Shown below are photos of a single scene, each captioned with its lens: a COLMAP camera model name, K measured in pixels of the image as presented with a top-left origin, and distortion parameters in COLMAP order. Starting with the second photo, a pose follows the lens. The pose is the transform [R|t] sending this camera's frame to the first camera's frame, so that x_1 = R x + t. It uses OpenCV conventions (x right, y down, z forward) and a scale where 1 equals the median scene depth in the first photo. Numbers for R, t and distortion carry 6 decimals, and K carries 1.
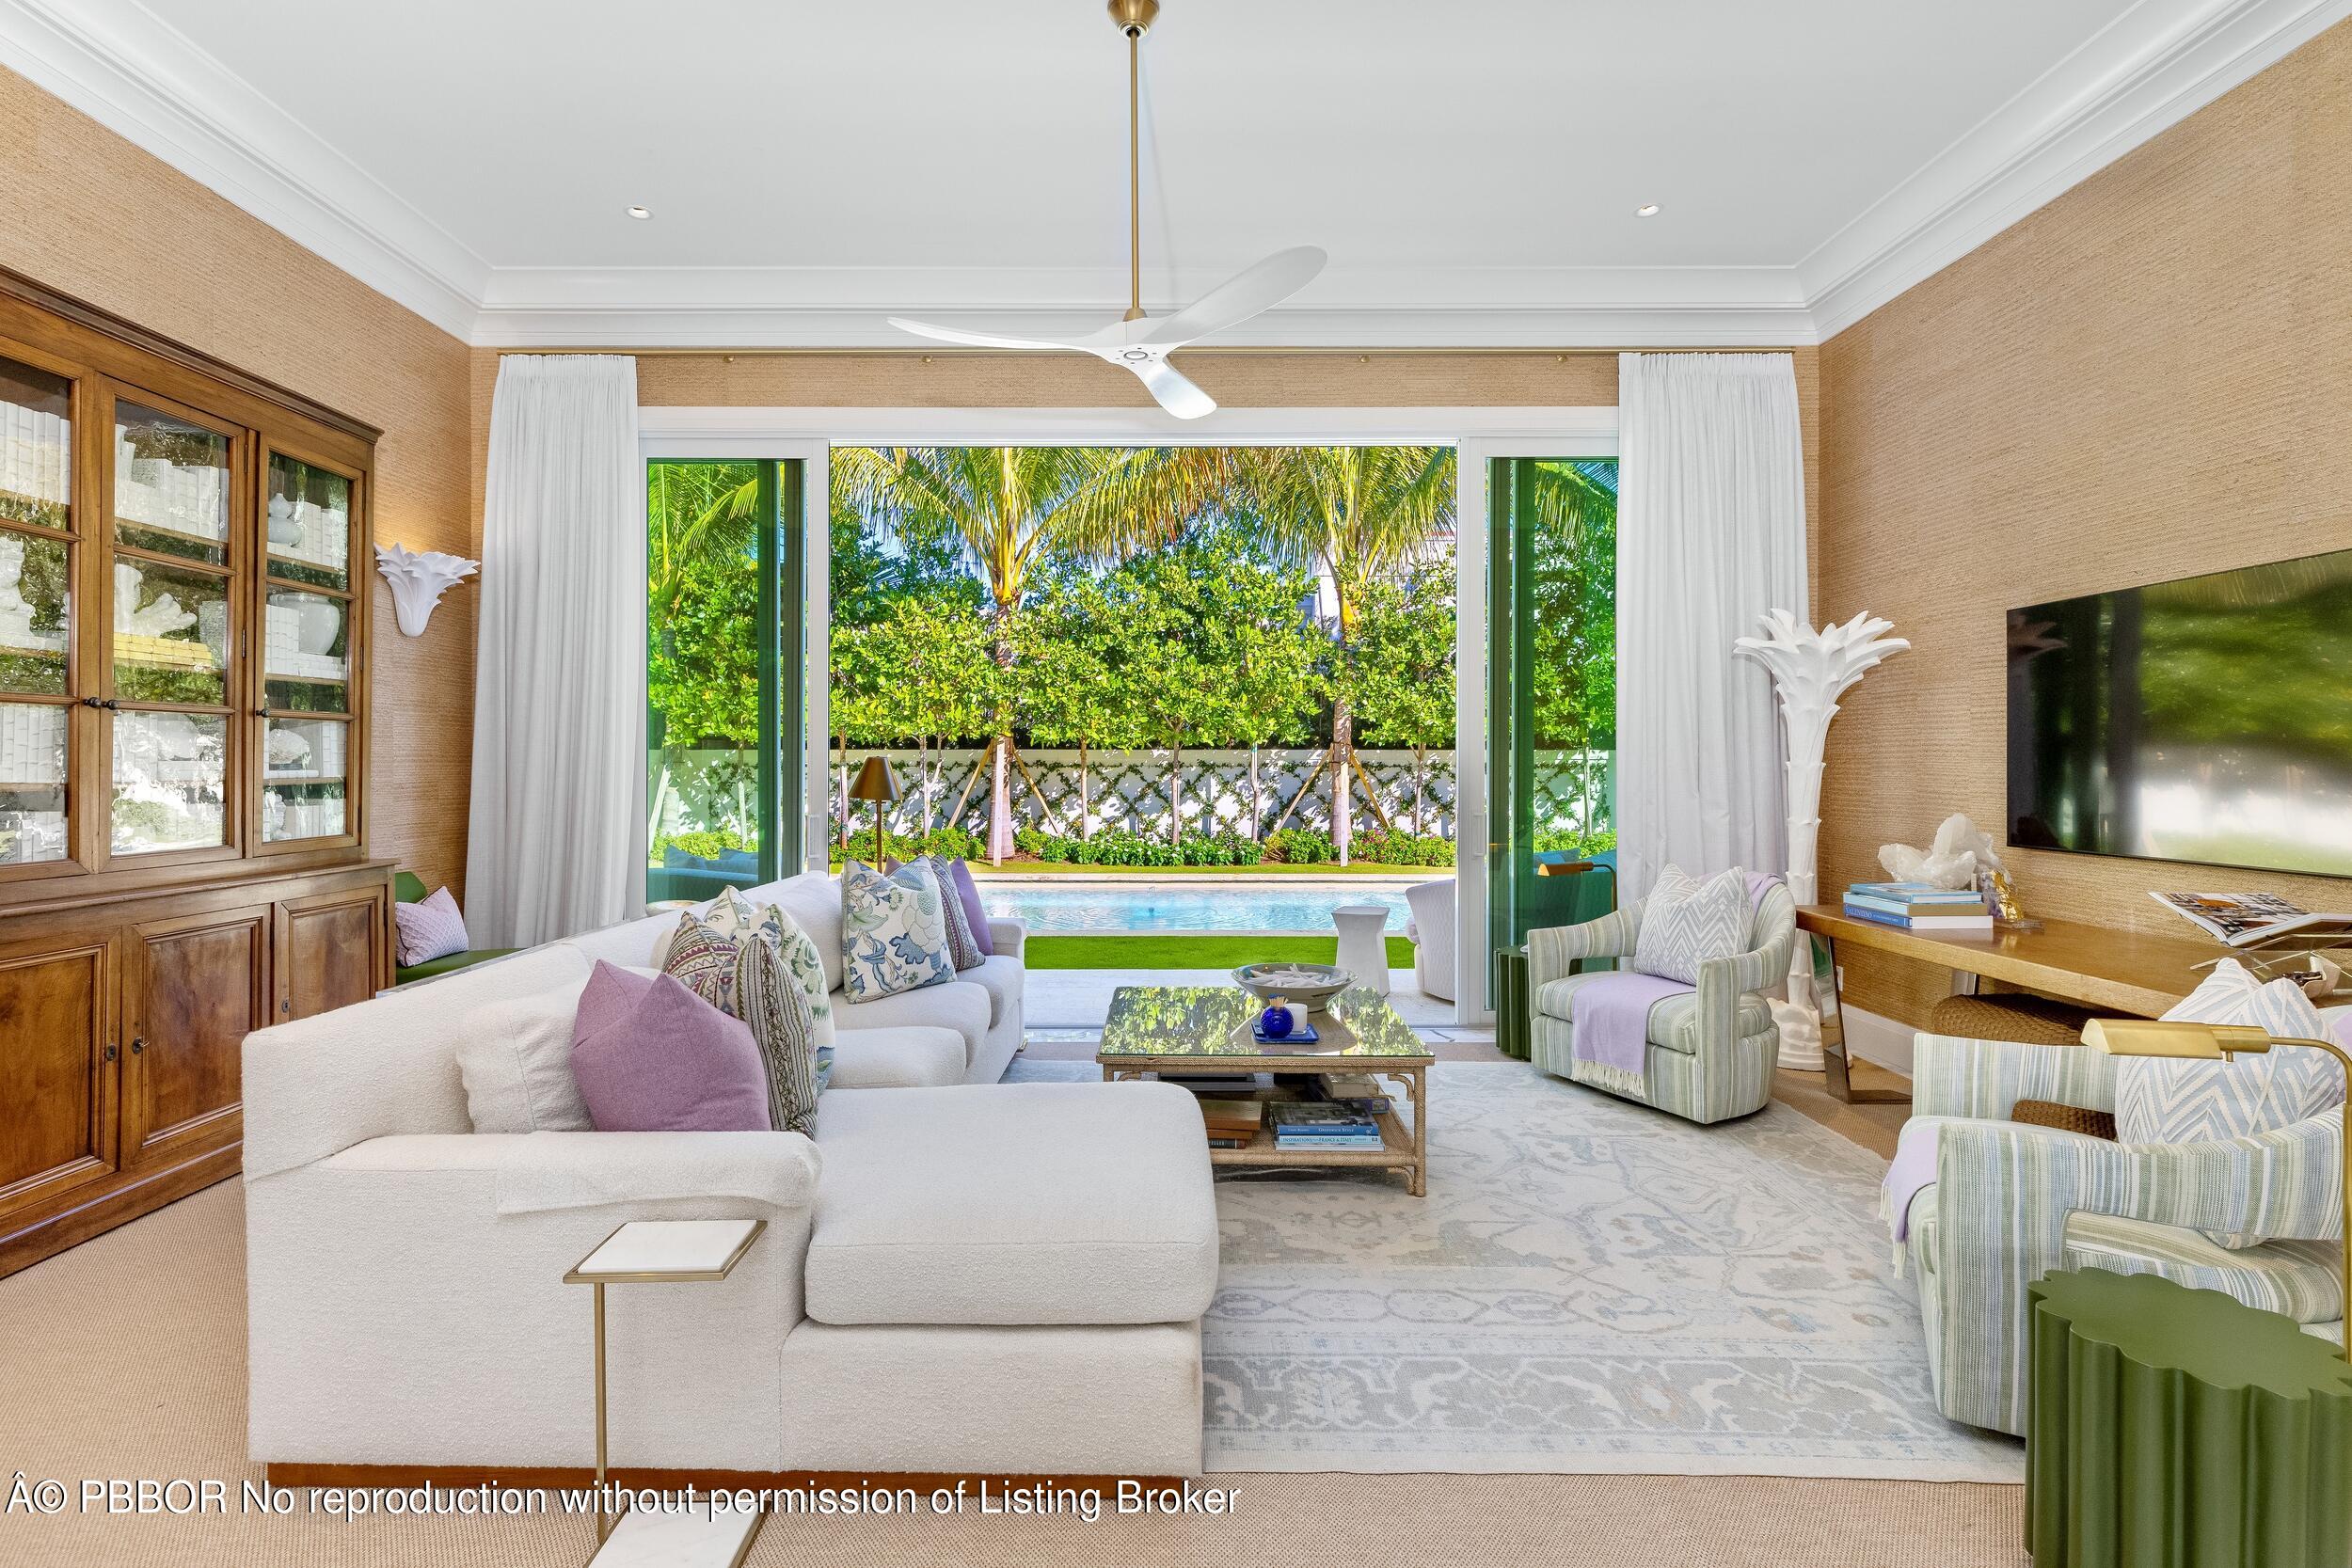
lens RADIAL K [[1074.0, 0, 1173.6], [0, 1074.0, 767.7], [0, 0, 1]] dist [0.000587, 0.000592]
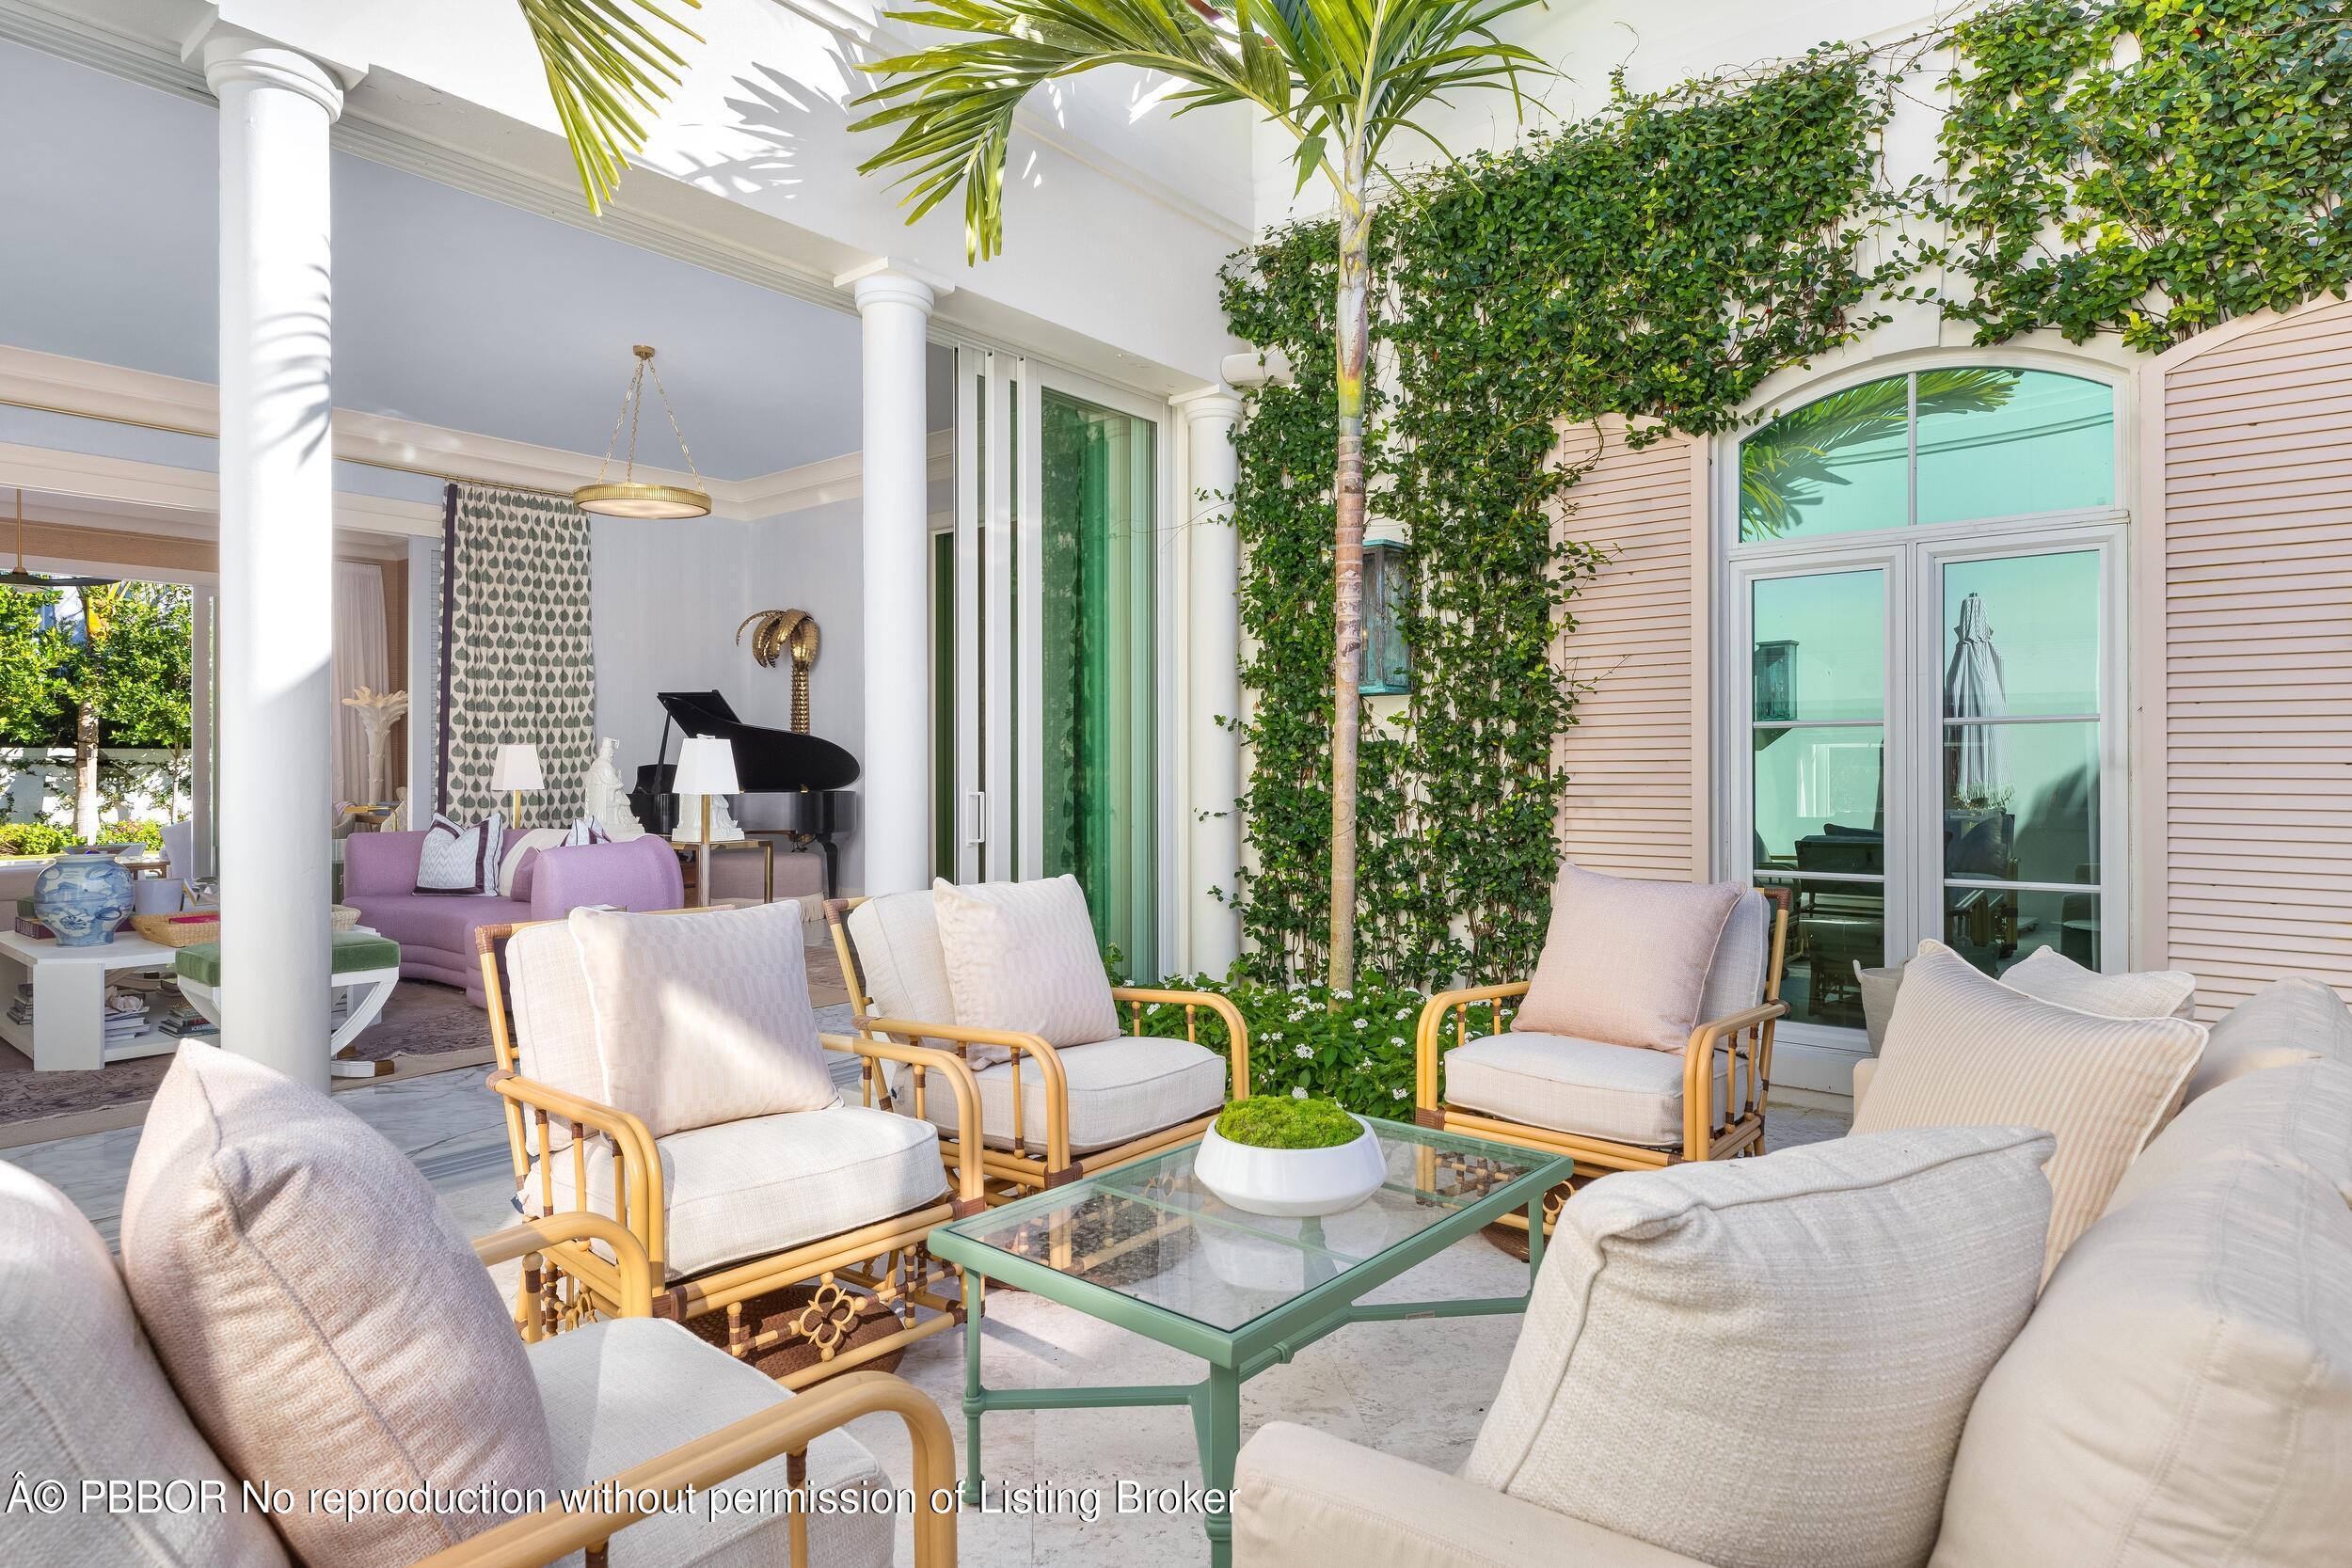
lens RADIAL K [[1283.9, 0, 1177.5], [0, 1283.9, 771.4], [0, 0, 1]] dist [-0.000017, 0.001589]
pose [[0.647808, 0.001731, 0.761802, -0.122278], [0.001317, 0.999993, -0.003393, 0.013077], [-0.761803, 0.003202, 0.647801, -0.697060]]
